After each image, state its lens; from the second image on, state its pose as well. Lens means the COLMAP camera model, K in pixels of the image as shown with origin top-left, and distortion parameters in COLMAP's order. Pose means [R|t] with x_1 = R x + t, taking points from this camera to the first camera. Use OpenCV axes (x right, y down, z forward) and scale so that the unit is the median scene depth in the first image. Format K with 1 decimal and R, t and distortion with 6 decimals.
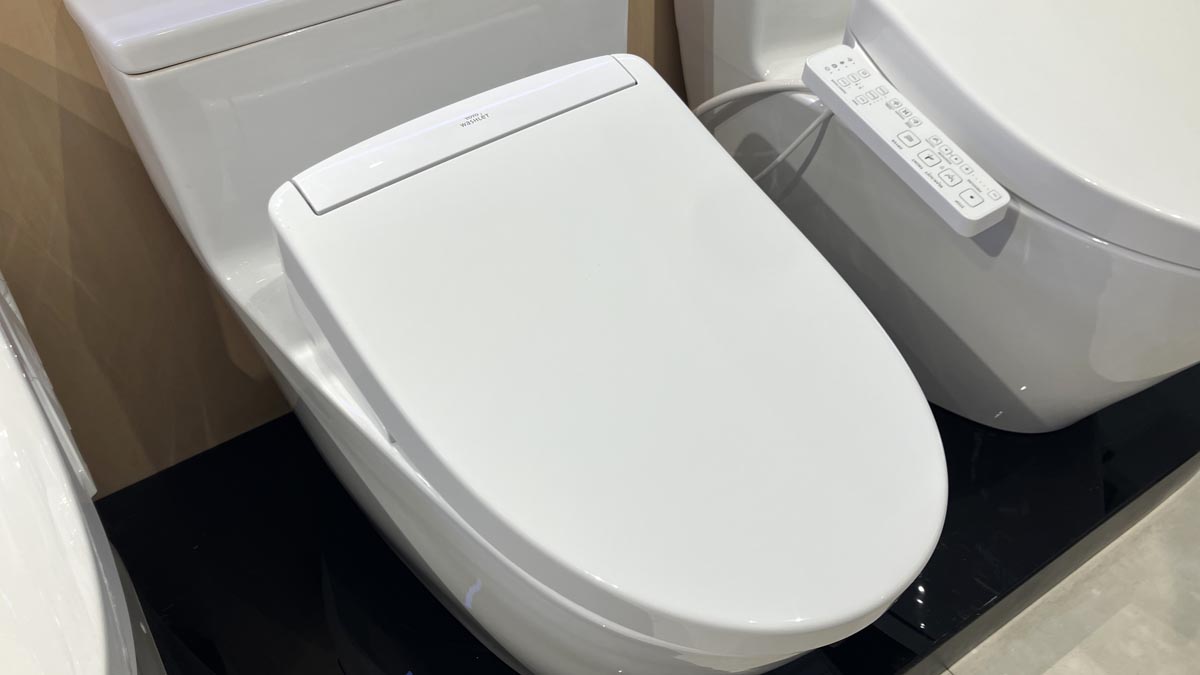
lens RADIAL K [[1021.1, 0, 600.0], [0, 1021.1, 337.5], [0, 0, 1]] dist [-0.025728, 0.013894]
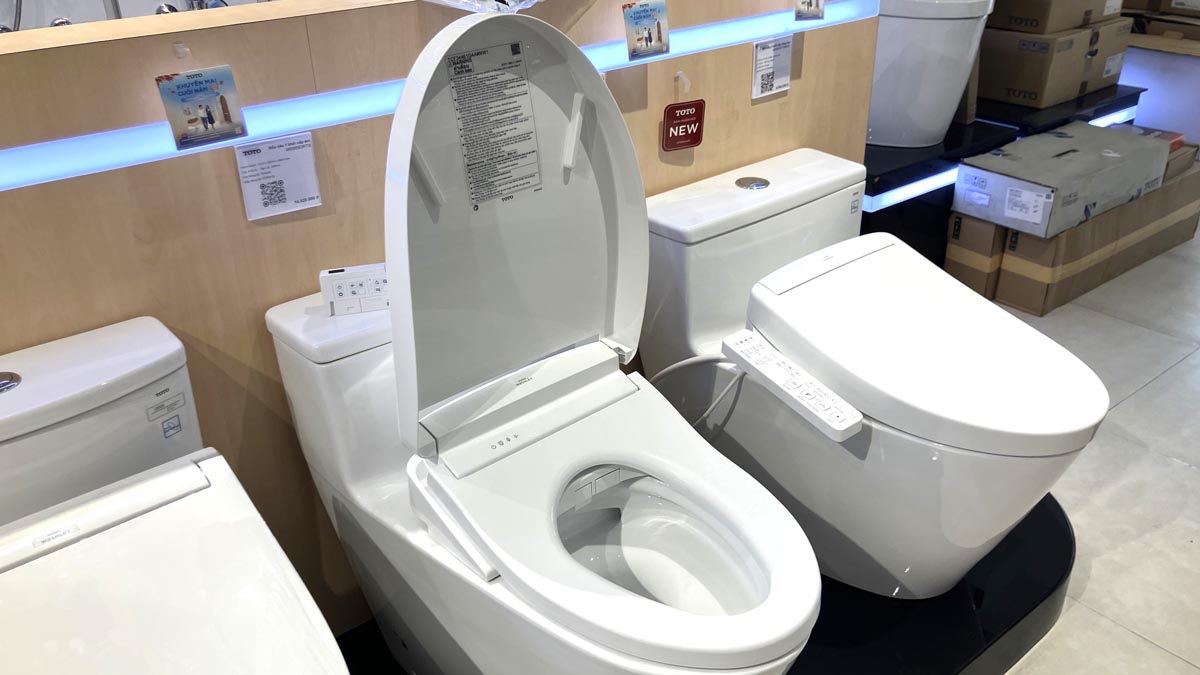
lens RADIAL K [[994.5, 0, 600.0], [0, 994.5, 337.5], [0, 0, 1]] dist [0.068787, -0.198392]
pose [[0.996448, -0.052069, 0.066176, -0.089164], [0.069542, 0.952009, -0.298064, 0.170127], [-0.047480, 0.301607, 0.952249, -0.457646]]
